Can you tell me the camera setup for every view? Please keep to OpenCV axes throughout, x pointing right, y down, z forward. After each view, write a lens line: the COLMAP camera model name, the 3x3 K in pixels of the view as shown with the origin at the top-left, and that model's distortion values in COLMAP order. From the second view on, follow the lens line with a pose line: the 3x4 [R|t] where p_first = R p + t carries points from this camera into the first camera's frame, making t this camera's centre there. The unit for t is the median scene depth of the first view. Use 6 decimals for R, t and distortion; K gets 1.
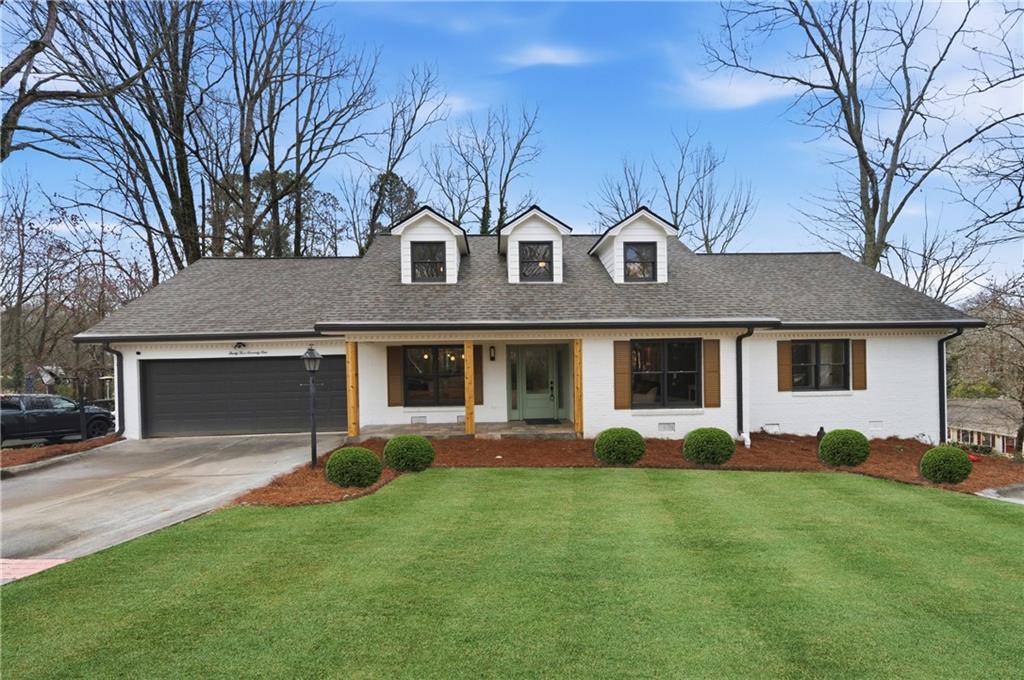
lens RADIAL K [[425.2, 0, 511.2], [0, 425.2, 346.8], [0, 0, 1]] dist [0.000879, -0.000350]
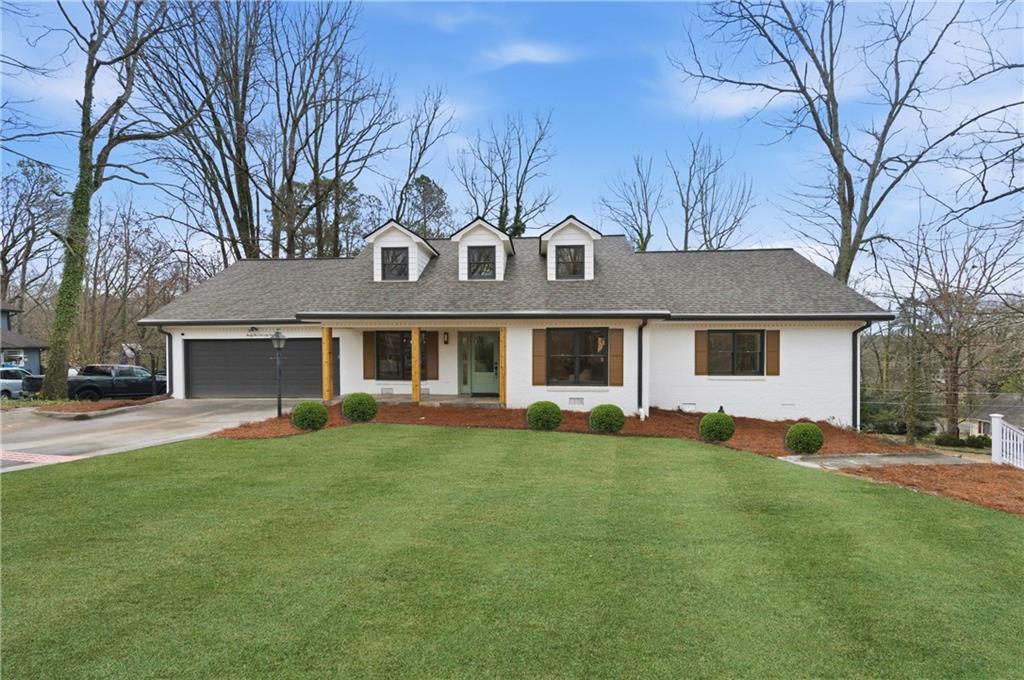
lens RADIAL K [[407.5, 0, 511.1], [0, 407.5, 337.1], [0, 0, 1]] dist [0.000868, -0.000043]
pose [[0.993375, 0.013087, -0.114169, 0.272093], [-0.012282, 0.999895, 0.007746, 0.000766], [0.114258, -0.006292, 0.993431, -0.140460]]
